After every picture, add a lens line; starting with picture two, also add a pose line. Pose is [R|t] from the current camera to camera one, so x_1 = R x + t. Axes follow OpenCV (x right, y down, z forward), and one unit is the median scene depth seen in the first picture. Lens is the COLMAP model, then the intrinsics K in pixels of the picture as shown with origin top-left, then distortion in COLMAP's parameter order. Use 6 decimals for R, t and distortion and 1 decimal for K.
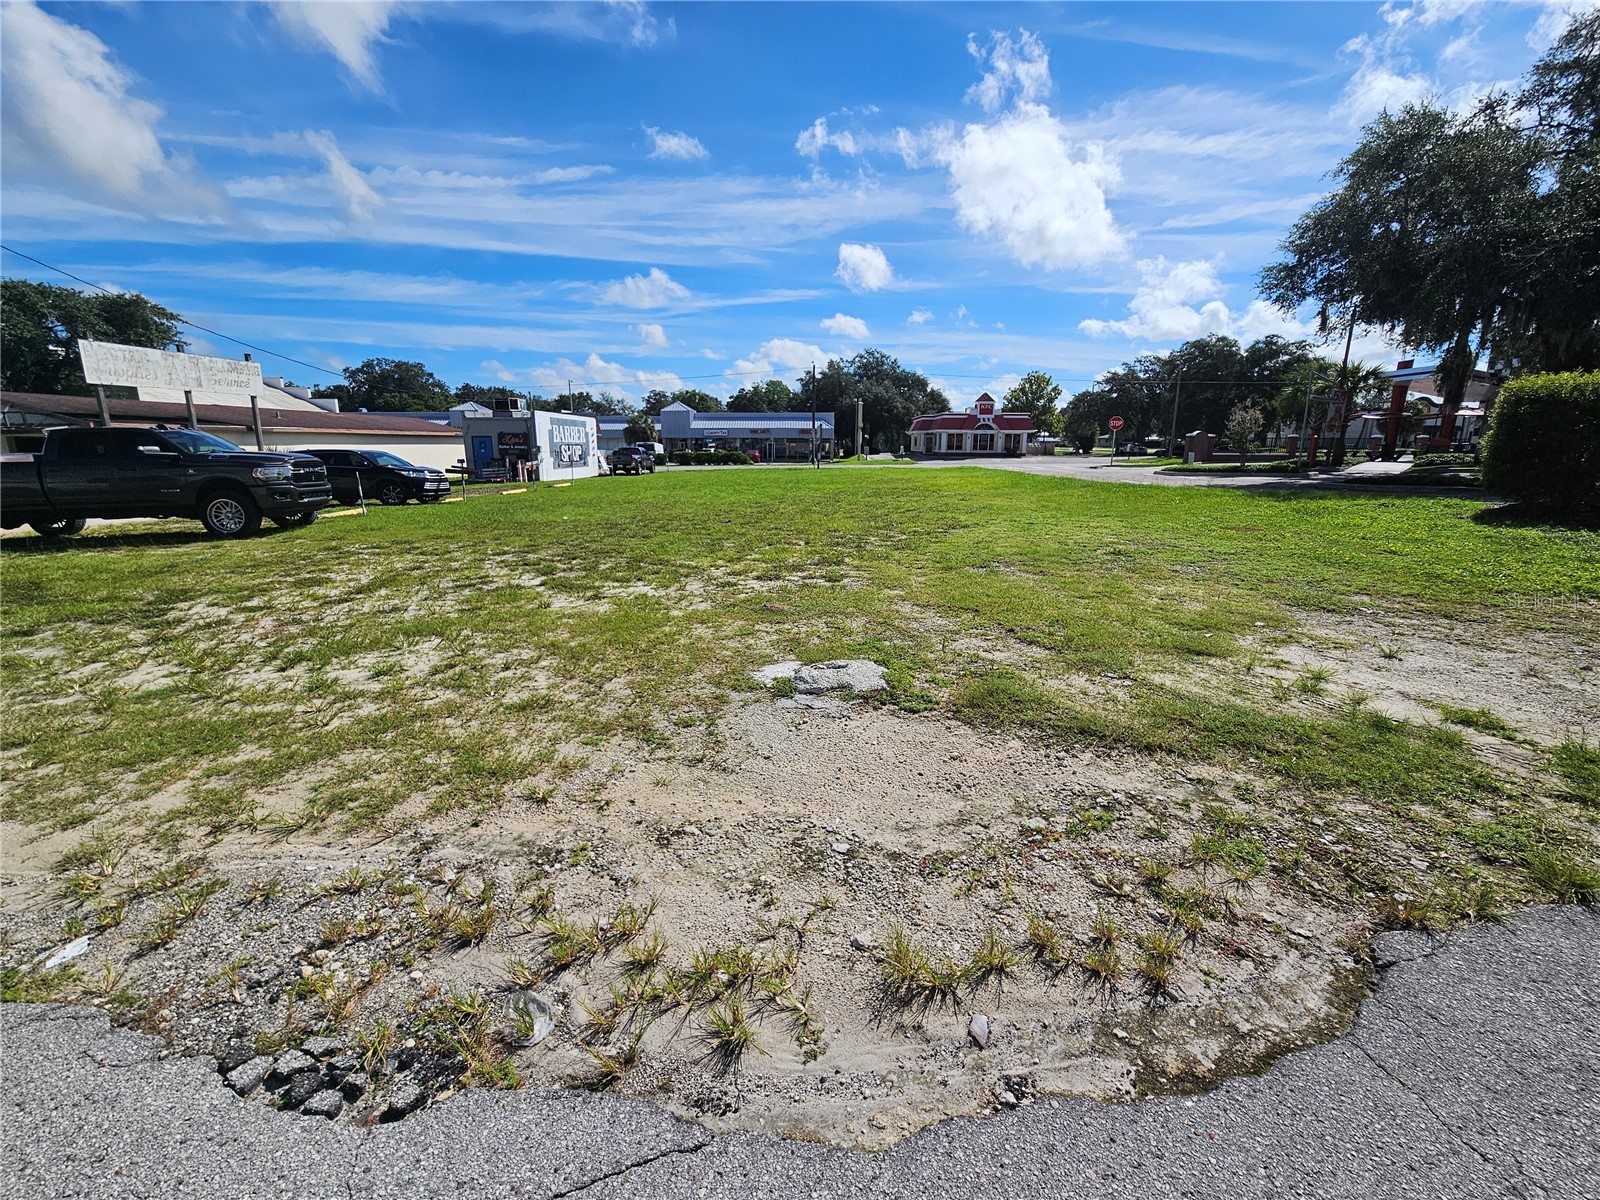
lens RADIAL K [[653.0, 0, 797.9], [0, 653.0, 594.7], [0, 0, 1]] dist [0.000806, 0.000551]
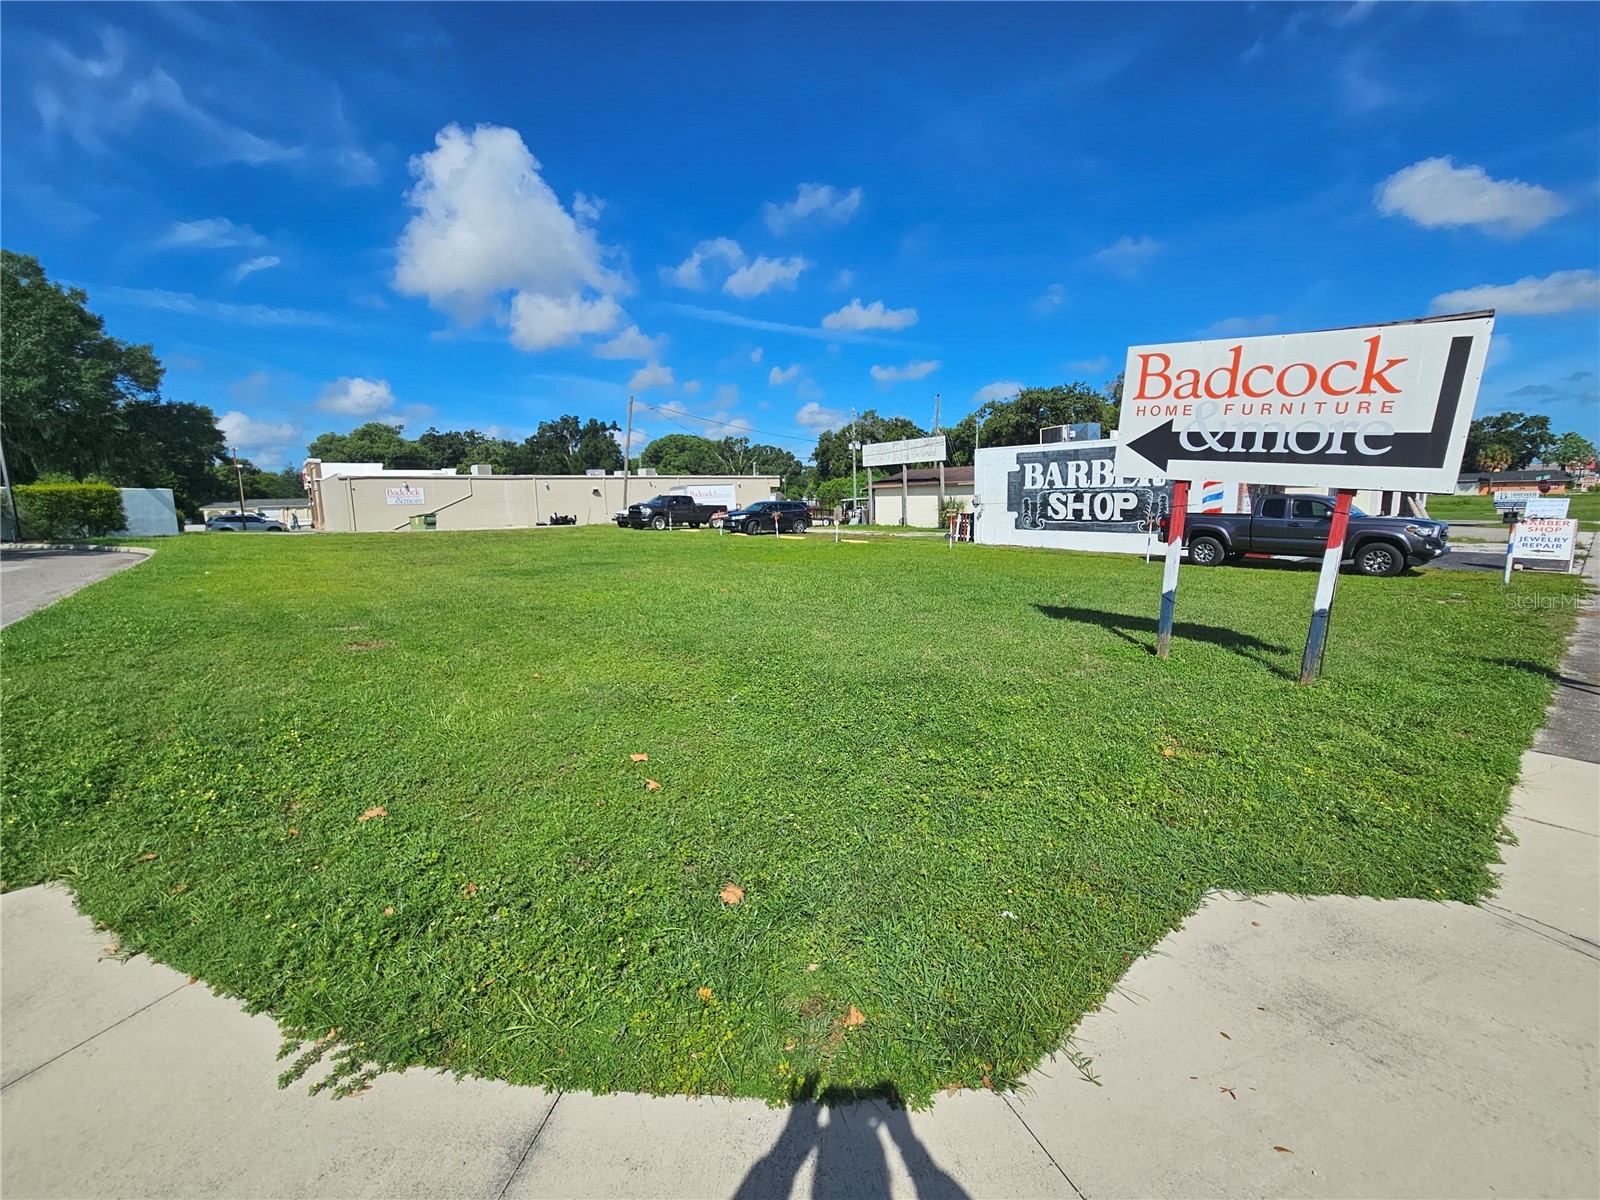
lens RADIAL K [[653.0, 0, 797.9], [0, 653.0, 594.7], [0, 0, 1]] dist [0.000806, 0.000551]
pose [[-0.752931, 0.112683, -0.648380, 0.082787], [-0.127461, 0.941607, 0.311657, -0.106254], [0.645638, 0.317300, -0.694603, 0.460514]]
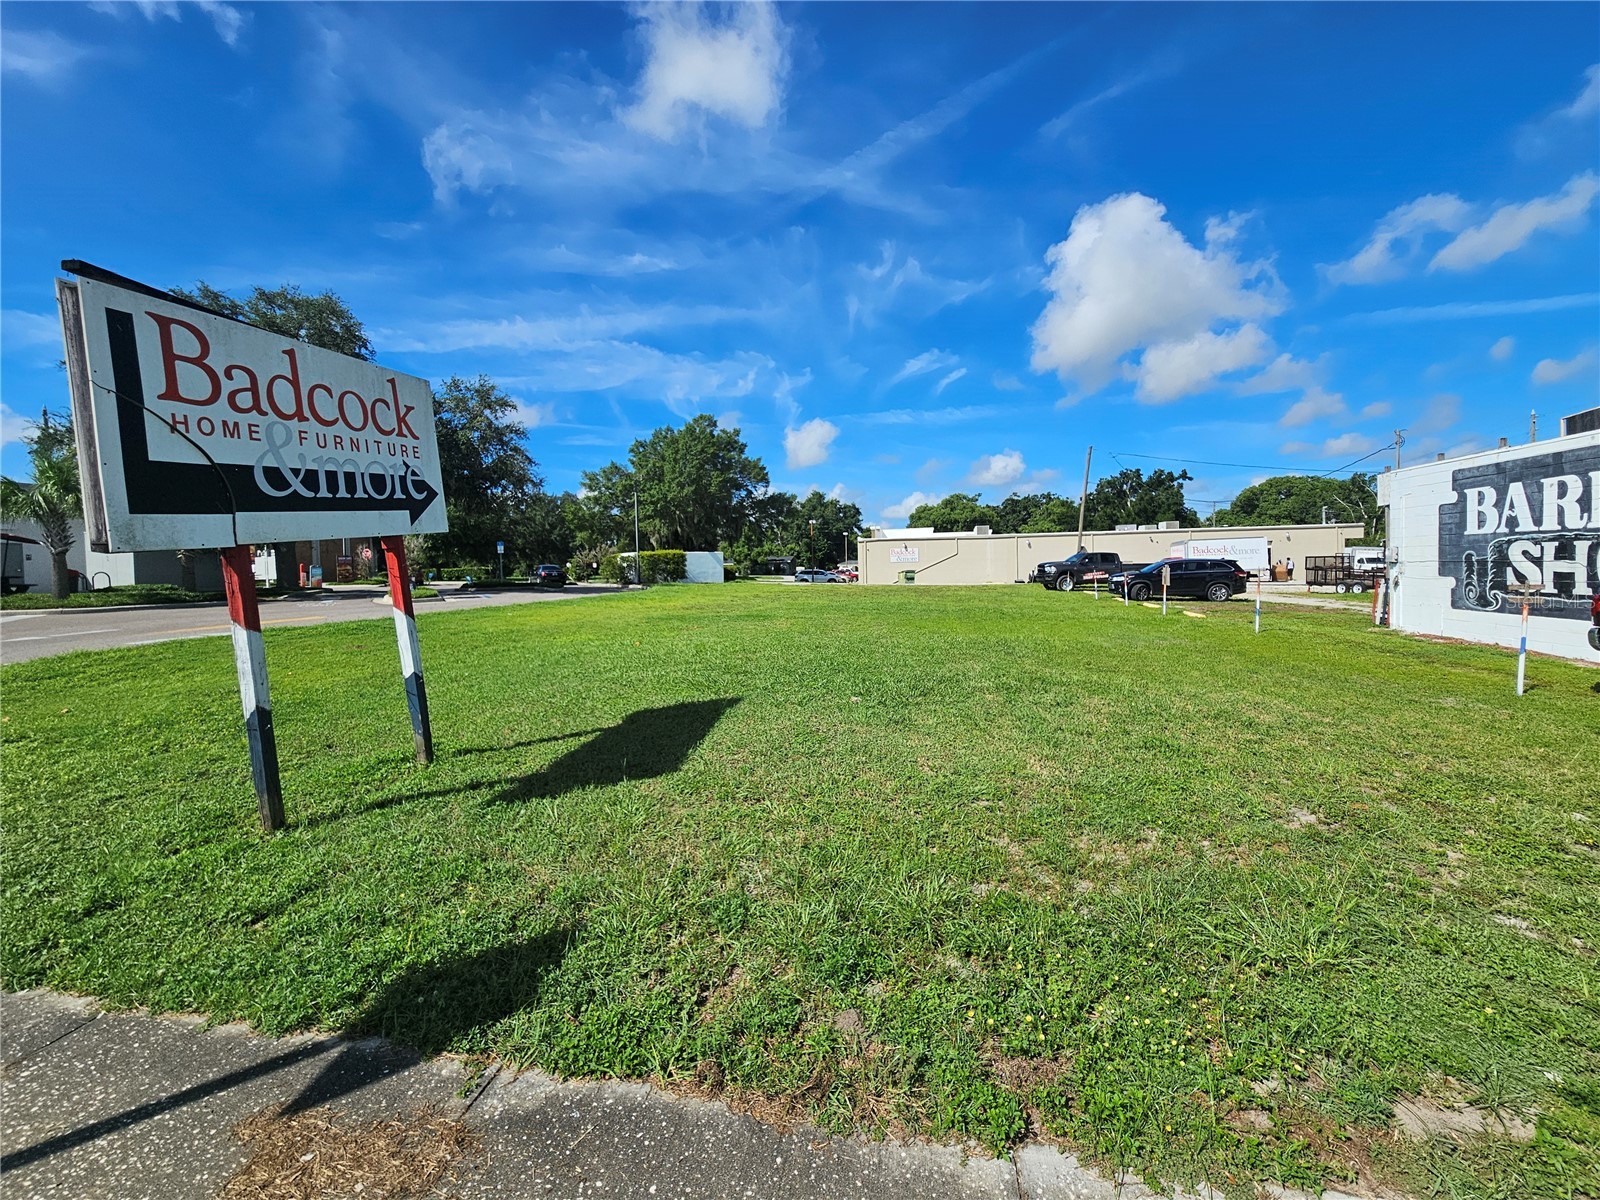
lens RADIAL K [[653.0, 0, 797.9], [0, 653.0, 594.7], [0, 0, 1]] dist [0.000806, 0.000551]
pose [[-0.985567, 0.014294, 0.168683, -0.024539], [0.058698, 0.963467, 0.261315, -0.108808], [-0.158785, 0.267445, -0.950400, 0.481762]]
